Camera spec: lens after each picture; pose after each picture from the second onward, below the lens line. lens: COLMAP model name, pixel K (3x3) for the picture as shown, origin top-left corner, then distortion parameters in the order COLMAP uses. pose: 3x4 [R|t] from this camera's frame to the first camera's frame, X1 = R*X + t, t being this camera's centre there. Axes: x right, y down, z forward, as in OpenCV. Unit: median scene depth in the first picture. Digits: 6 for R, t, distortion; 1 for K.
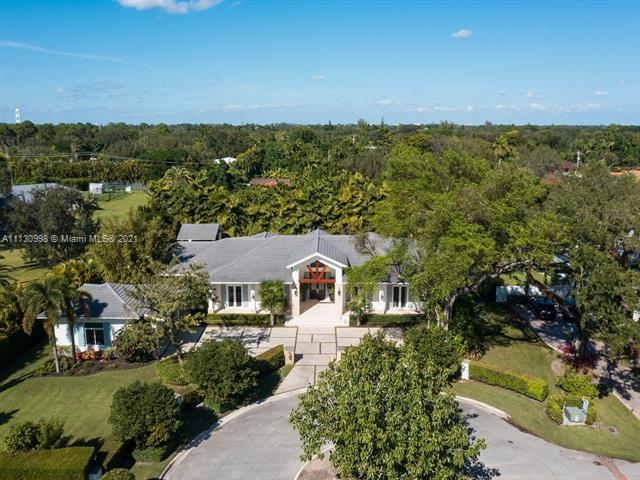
lens RADIAL K [[505.8, 0, 320.5], [0, 505.8, 223.9], [0, 0, 1]] dist [-0.018539, 0.003766]
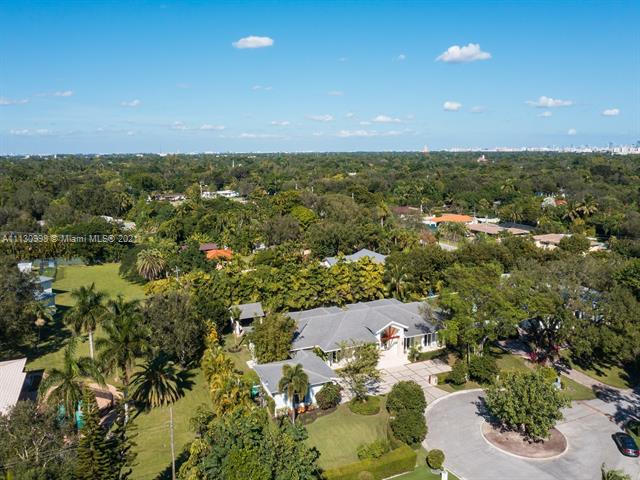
lens RADIAL K [[504.7, 0, 320.9], [0, 504.7, 235.9], [0, 0, 1]] dist [-0.019698, -0.002142]
pose [[0.915968, -0.073901, 0.394387, -0.799092], [0.083351, 0.996497, -0.006859, -0.214749], [-0.392498, 0.039155, 0.918919, -0.393824]]
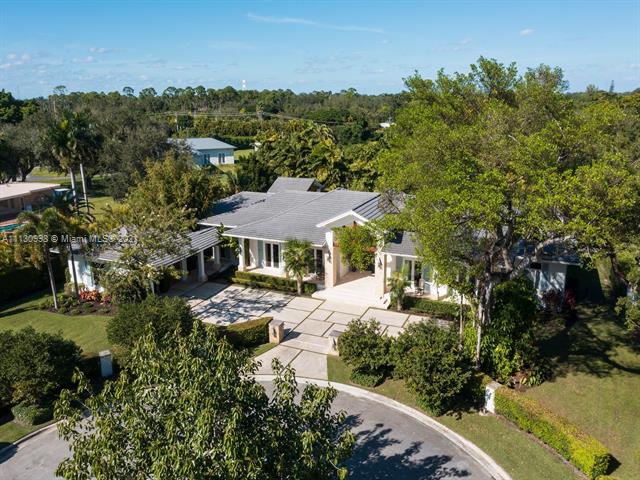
lens RADIAL K [[505.8, 0, 320.5], [0, 505.8, 223.9], [0, 0, 1]] dist [-0.018539, 0.003766]
pose [[0.915213, 0.085565, -0.393781, 0.248347], [-0.063780, 0.995637, 0.068107, 0.025406], [0.397890, -0.037217, 0.916678, 0.244497]]
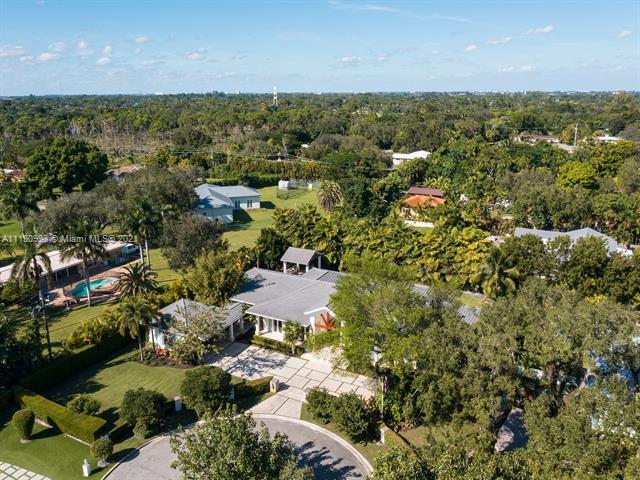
lens RADIAL K [[505.8, 0, 320.5], [0, 505.8, 223.9], [0, 0, 1]] dist [-0.018539, 0.003766]
pose [[0.888502, 0.109225, -0.445684, 0.494354], [-0.079101, 0.993176, 0.085705, -0.242304], [0.452003, -0.040895, 0.891078, -0.109324]]
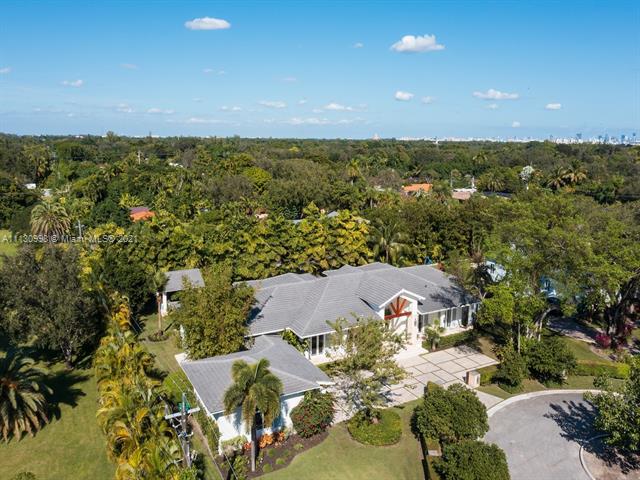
lens RADIAL K [[501.1, 0, 320.0], [0, 501.1, 240.0], [0, 0, 1]] dist [-0.012860, 0.000337]
pose [[0.873672, -0.084578, 0.479107, -0.623177], [0.079407, 0.996357, 0.031088, -0.088101], [-0.479991, 0.010884, 0.877206, 0.153772]]
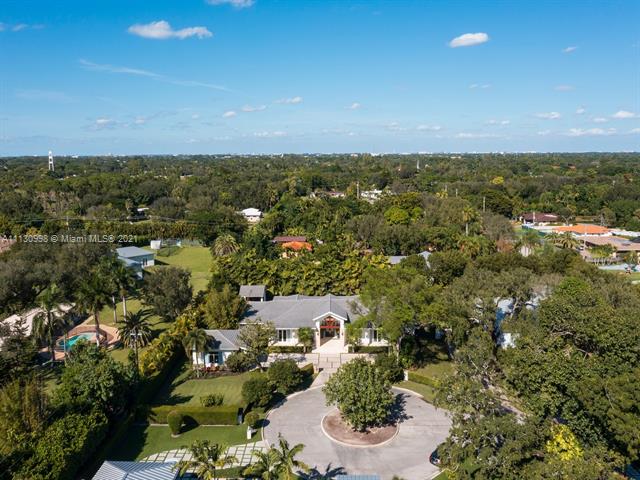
lens RADIAL K [[501.1, 0, 320.0], [0, 501.1, 240.0], [0, 0, 1]] dist [-0.012860, 0.000337]
pose [[0.999860, -0.005030, -0.015952, -0.012037], [0.004761, 0.999846, -0.016866, -0.159888], [0.016034, 0.016788, 0.999731, -0.744326]]
